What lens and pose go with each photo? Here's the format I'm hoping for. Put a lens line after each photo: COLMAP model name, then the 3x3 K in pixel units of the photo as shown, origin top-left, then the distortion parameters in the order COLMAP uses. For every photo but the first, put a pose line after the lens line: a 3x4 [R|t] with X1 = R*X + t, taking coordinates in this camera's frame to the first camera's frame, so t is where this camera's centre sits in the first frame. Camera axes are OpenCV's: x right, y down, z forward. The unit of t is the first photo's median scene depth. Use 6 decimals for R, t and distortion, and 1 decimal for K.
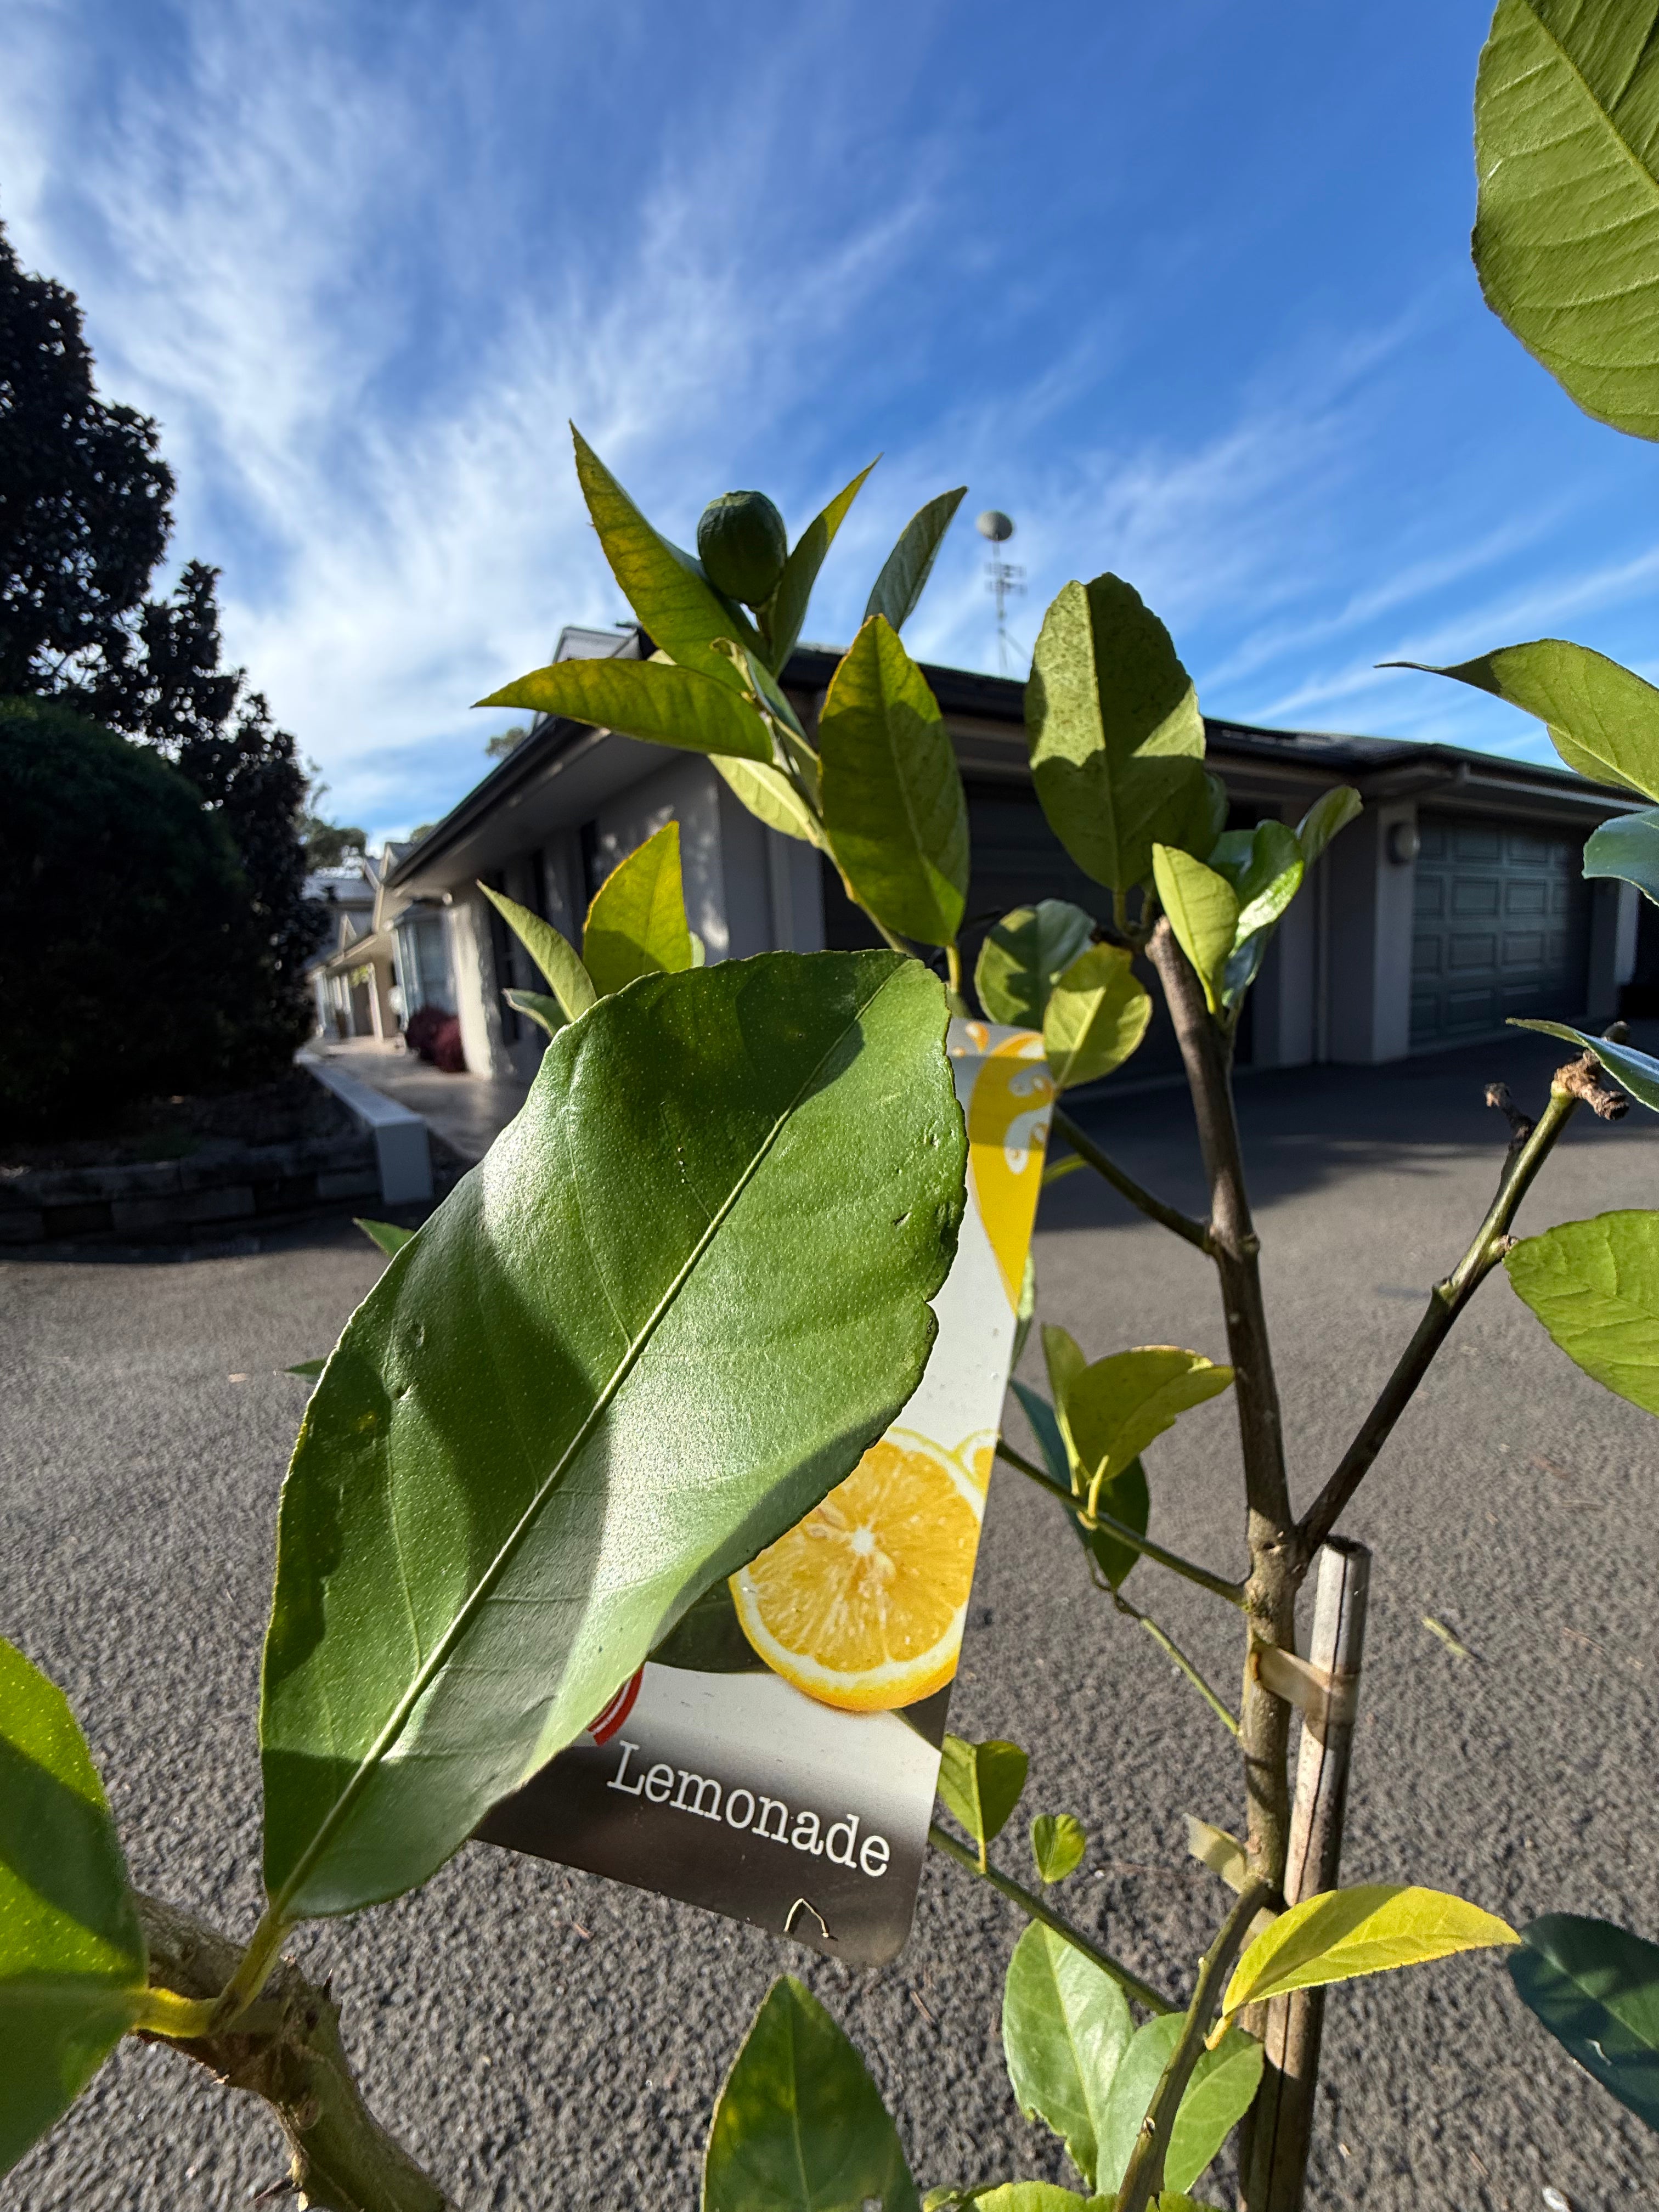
lens RADIAL K [[896.1, 0, 826.9], [0, 896.1, 1099.2], [0, 0, 1]] dist [-0.005388, 0.001982]
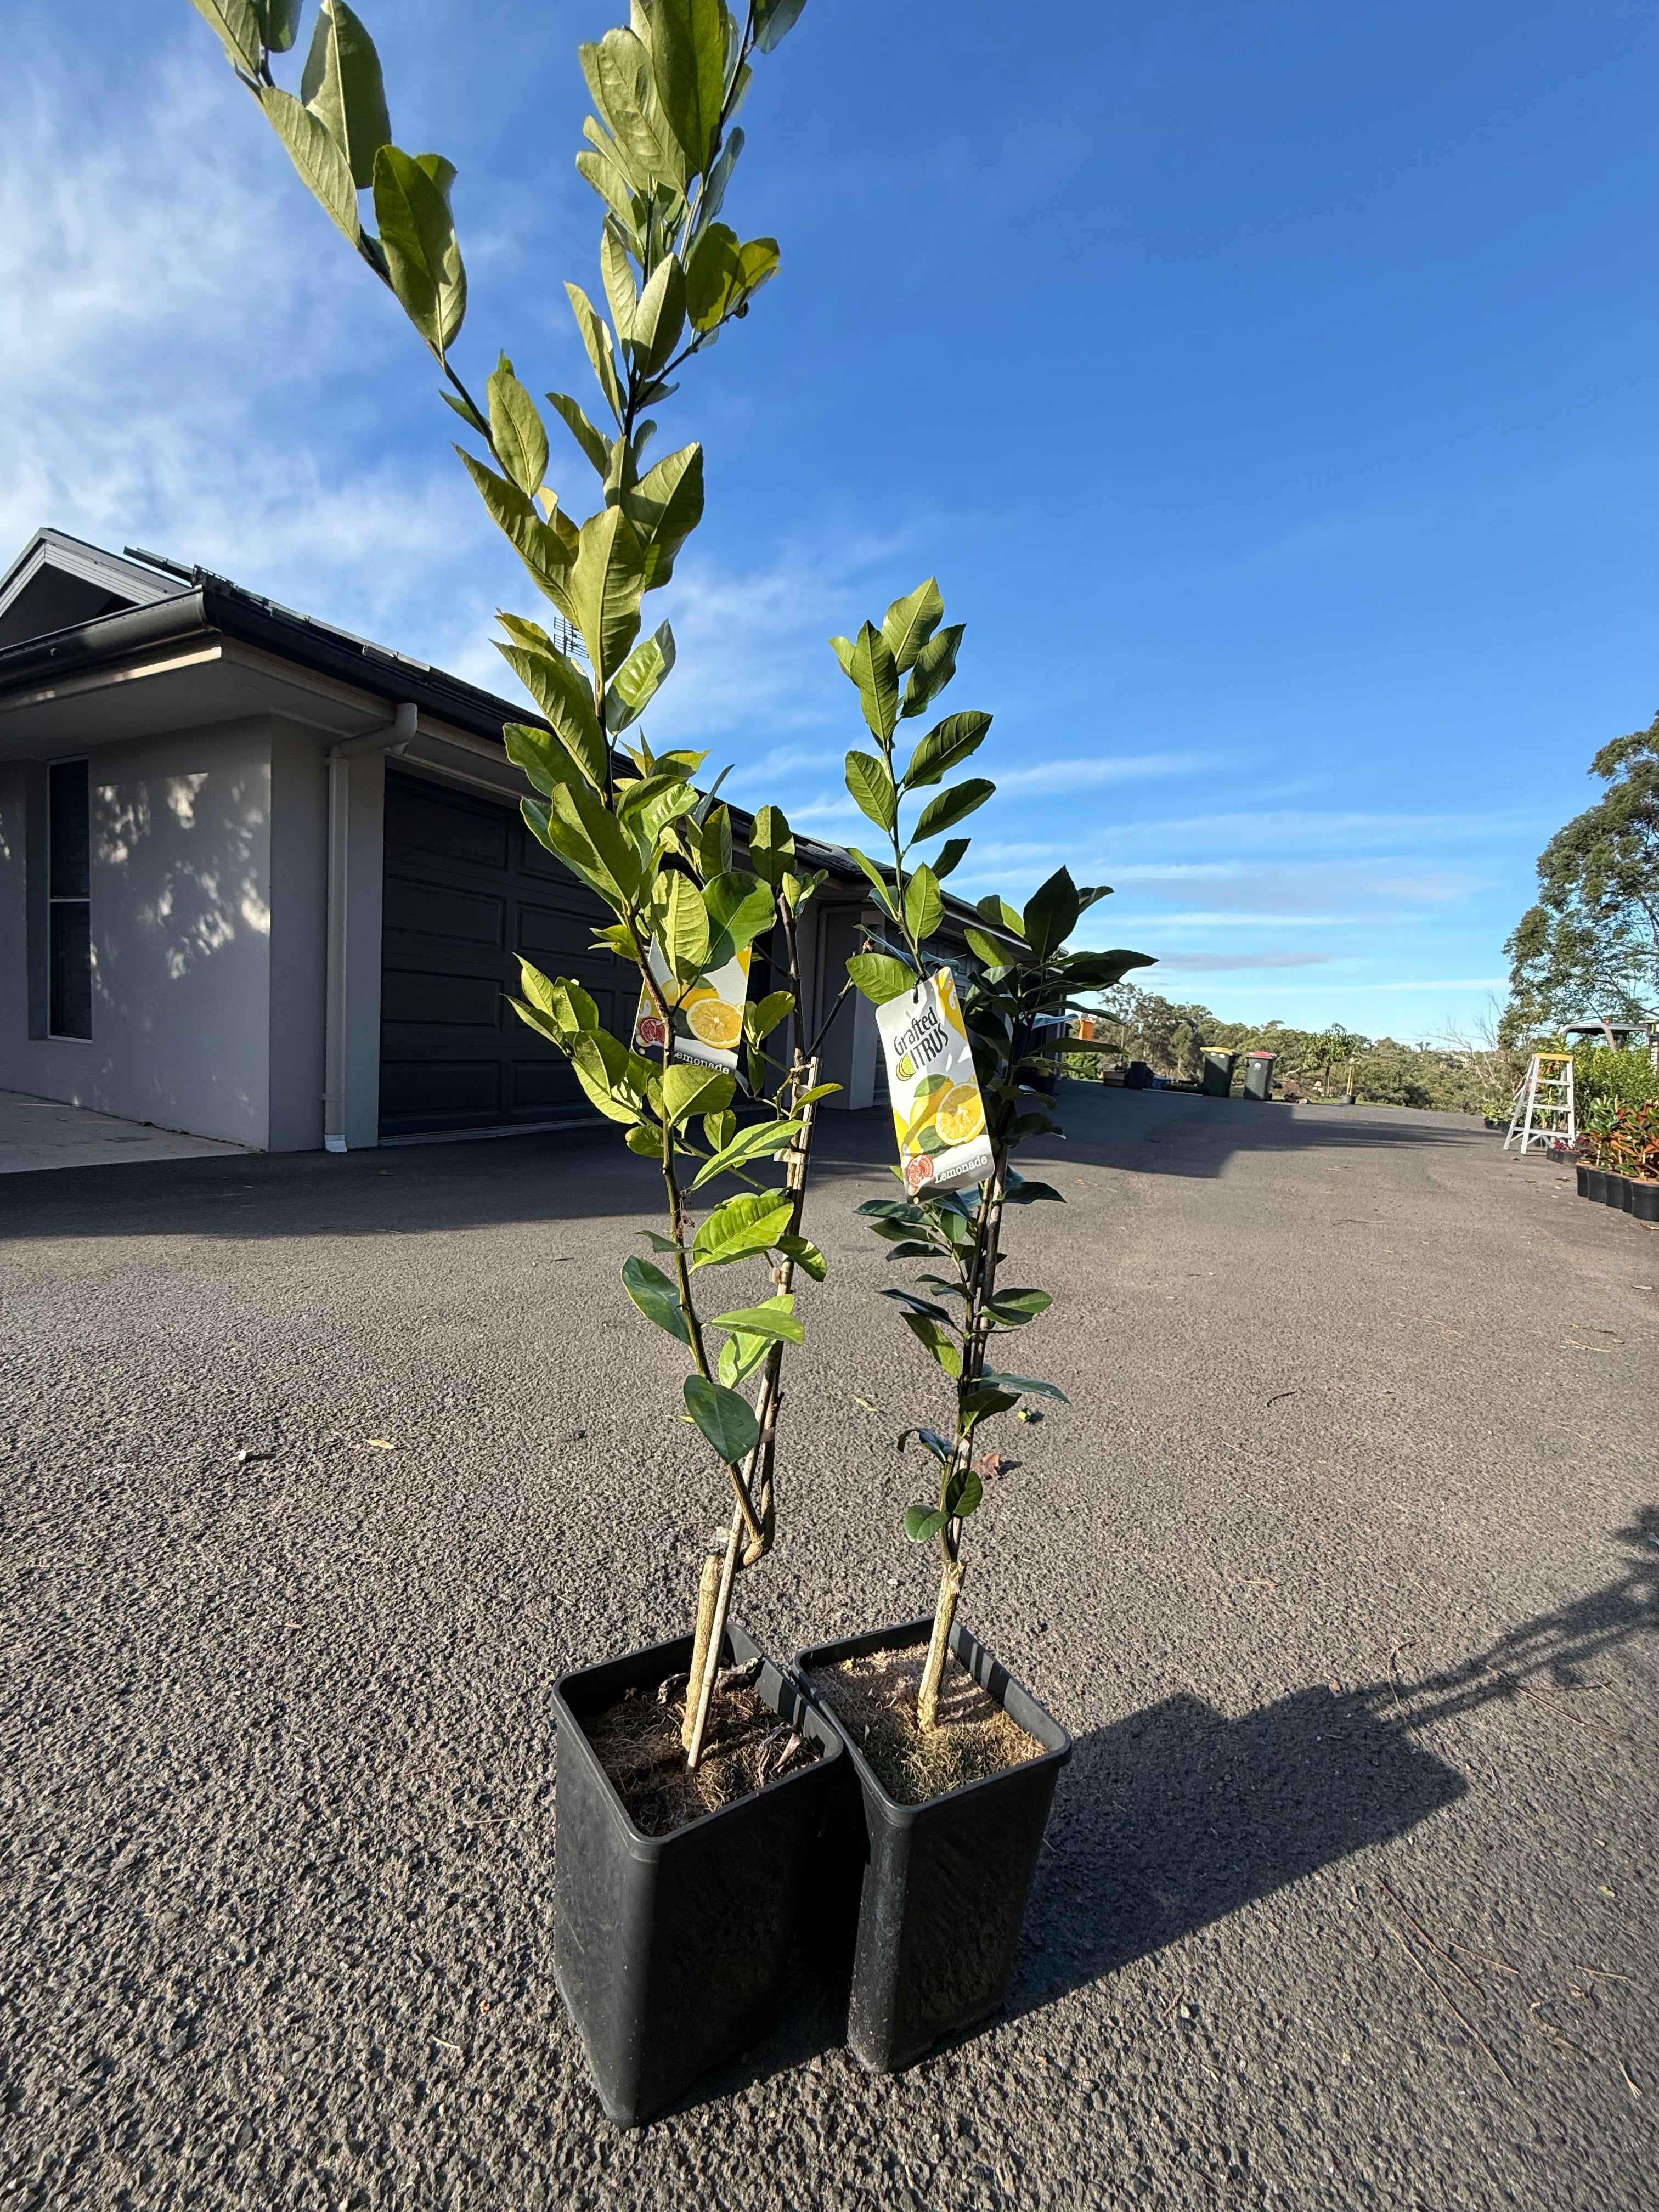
lens RADIAL K [[881.8, 0, 827.8], [0, 881.8, 1098.2], [0, 0, 1]] dist [0.001042, 0.000076]
pose [[0.866095, 0.068232, 0.495201, -0.345682], [-0.042594, 0.997111, -0.062894, 0.247040], [-0.498062, 0.033380, 0.866499, -0.639961]]
